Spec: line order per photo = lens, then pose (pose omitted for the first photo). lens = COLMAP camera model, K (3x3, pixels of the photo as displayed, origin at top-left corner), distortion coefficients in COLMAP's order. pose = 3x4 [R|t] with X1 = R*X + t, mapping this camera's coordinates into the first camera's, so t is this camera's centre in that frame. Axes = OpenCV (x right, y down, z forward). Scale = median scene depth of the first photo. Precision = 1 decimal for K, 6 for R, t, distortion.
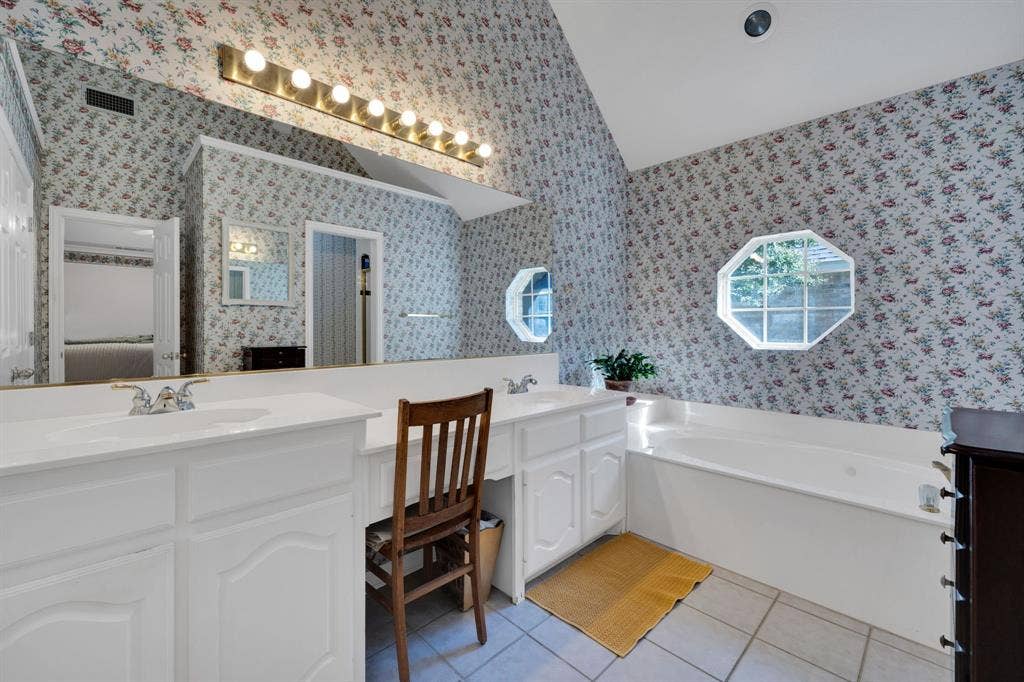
lens RADIAL K [[417.6, 0, 515.7], [0, 417.6, 331.3], [0, 0, 1]] dist [-0.005321, -0.000077]
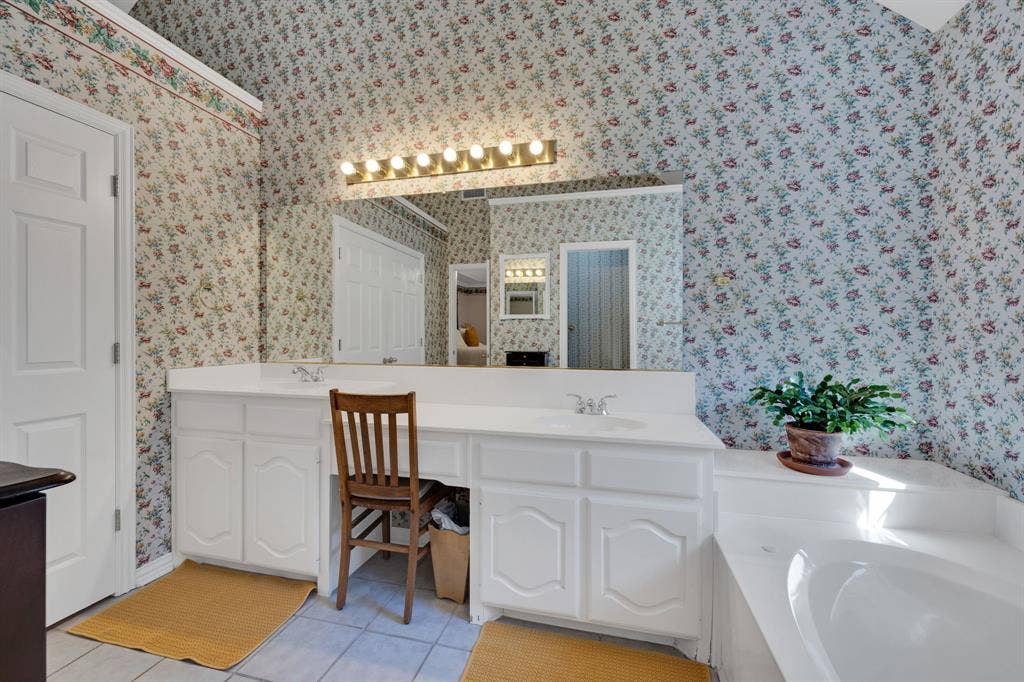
lens RADIAL K [[417.6, 0, 513.3], [0, 417.6, 340.6], [0, 0, 1]] dist [-0.005321, -0.000077]
pose [[0.517531, 0.010595, -0.855599, 0.630640], [-0.008820, 0.999936, 0.007047, -0.005214], [0.855619, 0.003899, 0.517591, 0.420163]]
